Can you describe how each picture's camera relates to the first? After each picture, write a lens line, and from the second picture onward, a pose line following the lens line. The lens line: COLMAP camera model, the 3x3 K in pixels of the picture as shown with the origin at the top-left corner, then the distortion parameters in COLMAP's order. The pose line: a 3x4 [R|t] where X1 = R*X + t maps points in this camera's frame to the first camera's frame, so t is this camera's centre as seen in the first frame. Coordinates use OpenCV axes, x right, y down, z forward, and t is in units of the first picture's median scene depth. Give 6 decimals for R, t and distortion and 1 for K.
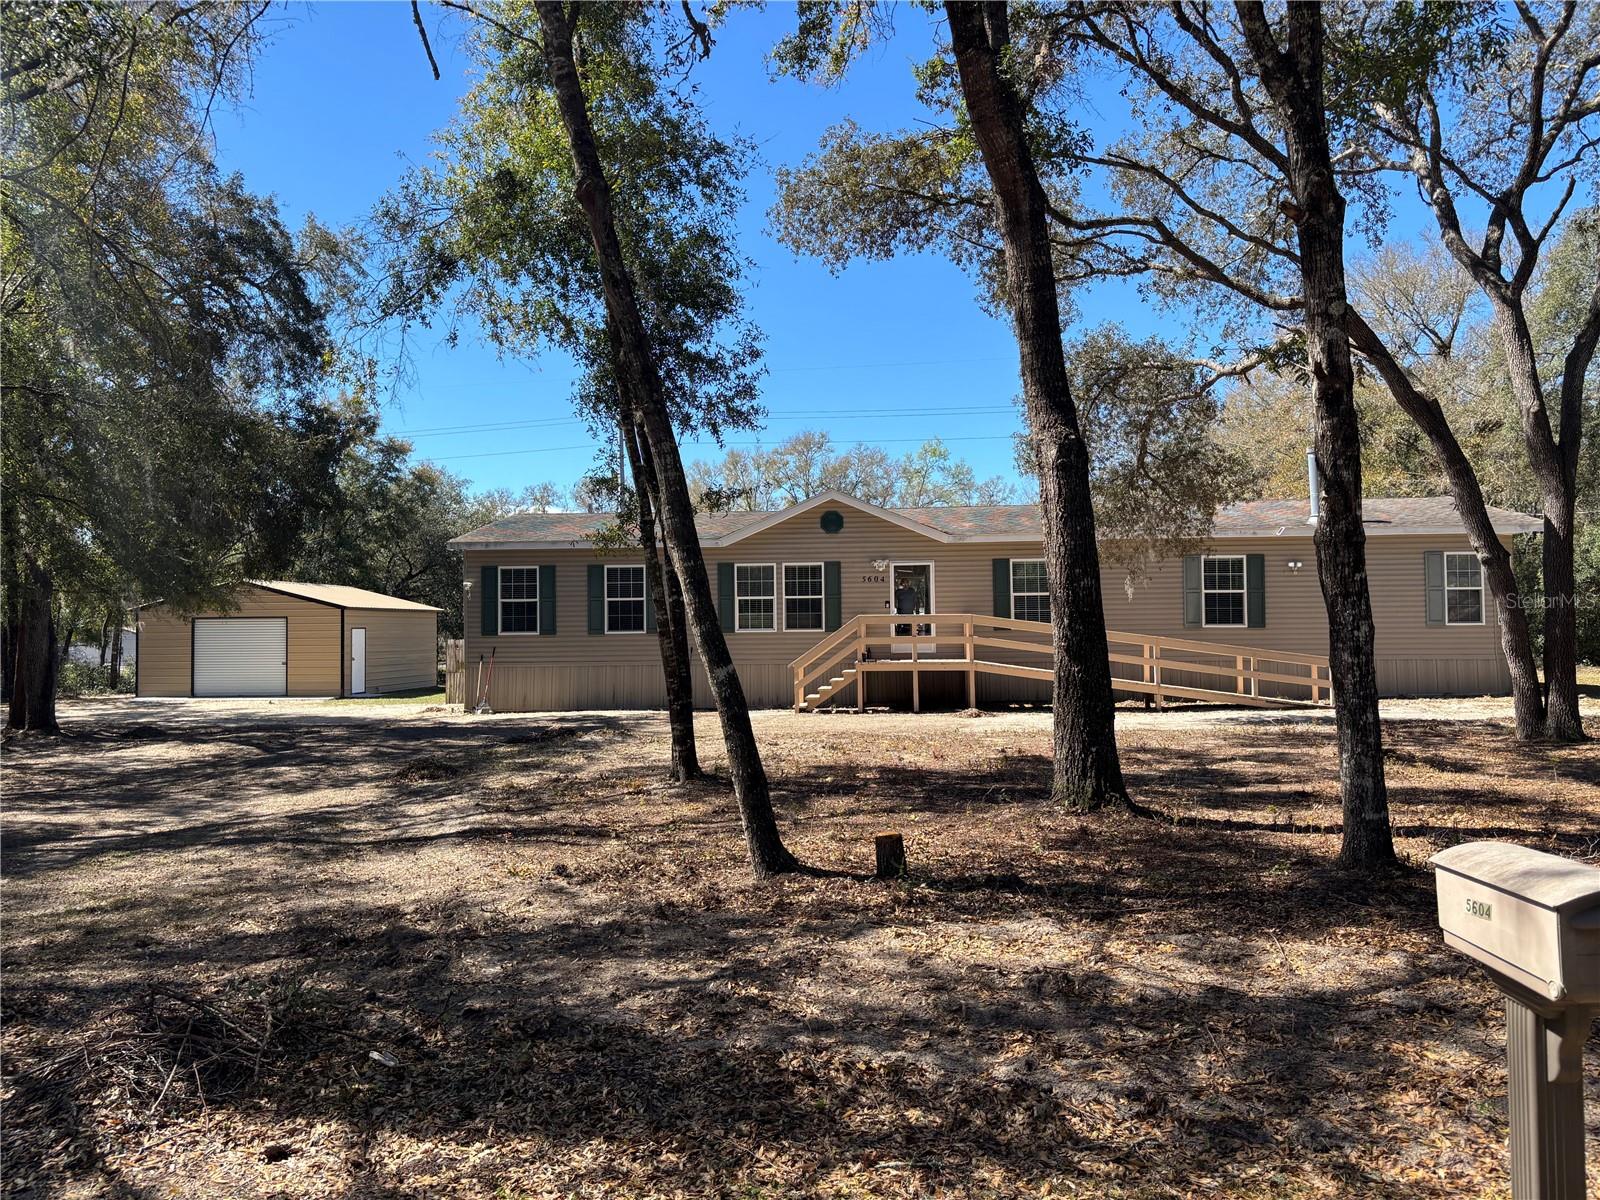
lens RADIAL K [[1189.4, 0, 800.0], [0, 1189.4, 600.0], [0, 0, 1]] dist [0.289653, -0.616132]
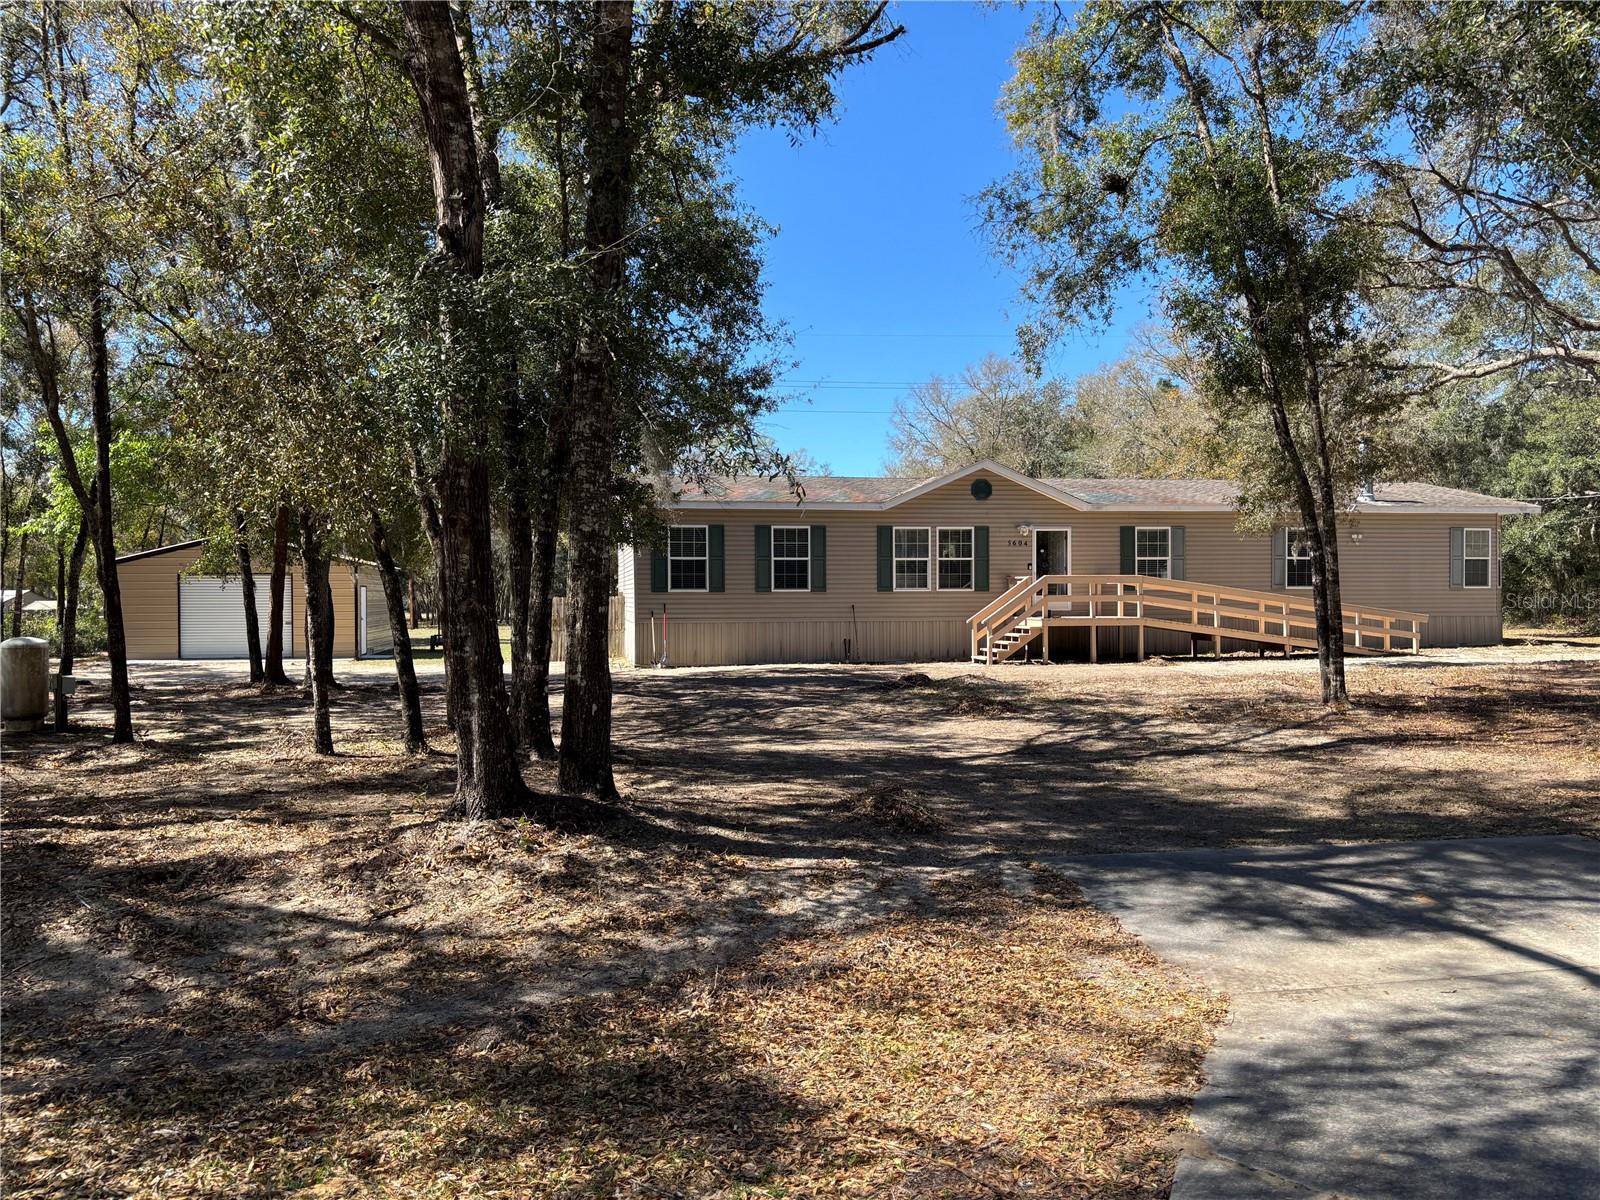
lens RADIAL K [[1209.9, 0, 811.7], [0, 1209.9, 589.6], [0, 0, 1]] dist [0.067407, -0.071632]
pose [[0.971632, 0.006621, 0.236405, -0.384610], [-0.011484, 0.999750, 0.019201, 0.005930], [-0.236219, -0.021371, 0.971465, -0.035518]]
